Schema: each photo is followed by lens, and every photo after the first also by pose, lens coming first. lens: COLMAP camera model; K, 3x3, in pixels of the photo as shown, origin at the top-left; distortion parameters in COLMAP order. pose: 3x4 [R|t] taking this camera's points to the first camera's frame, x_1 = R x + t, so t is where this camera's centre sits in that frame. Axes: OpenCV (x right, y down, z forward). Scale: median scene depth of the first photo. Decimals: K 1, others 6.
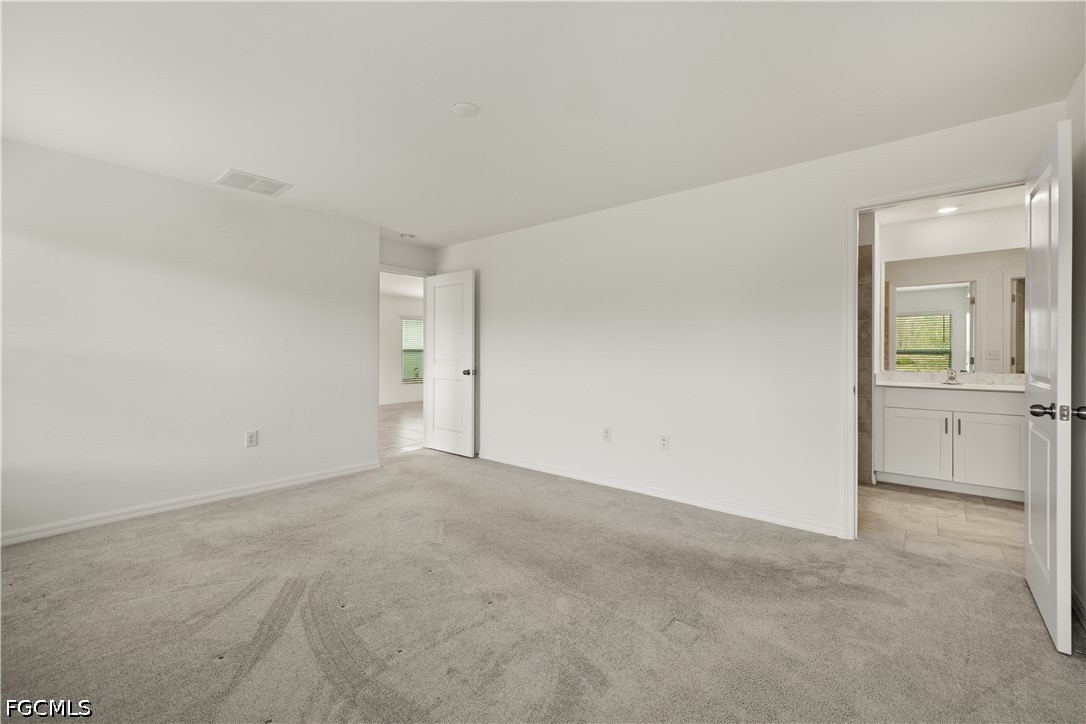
lens RADIAL K [[468.2, 0, 544.9], [0, 468.2, 354.4], [0, 0, 1]] dist [0.000274, 0.000111]
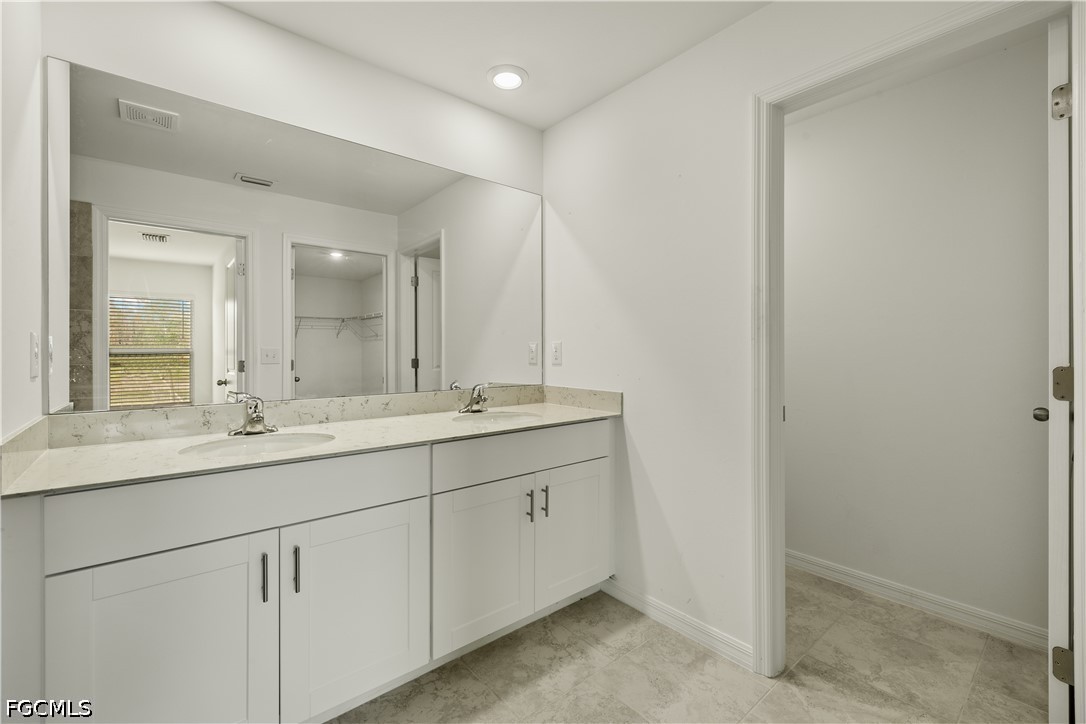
lens RADIAL K [[468.2, 0, 544.9], [0, 468.2, 354.4], [0, 0, 1]] dist [0.000274, 0.000111]
pose [[0.187682, -0.010001, 0.982179, 0.386352], [0.008873, 0.999925, 0.008486, -0.004159], [-0.982190, 0.007122, 0.187756, 0.502181]]
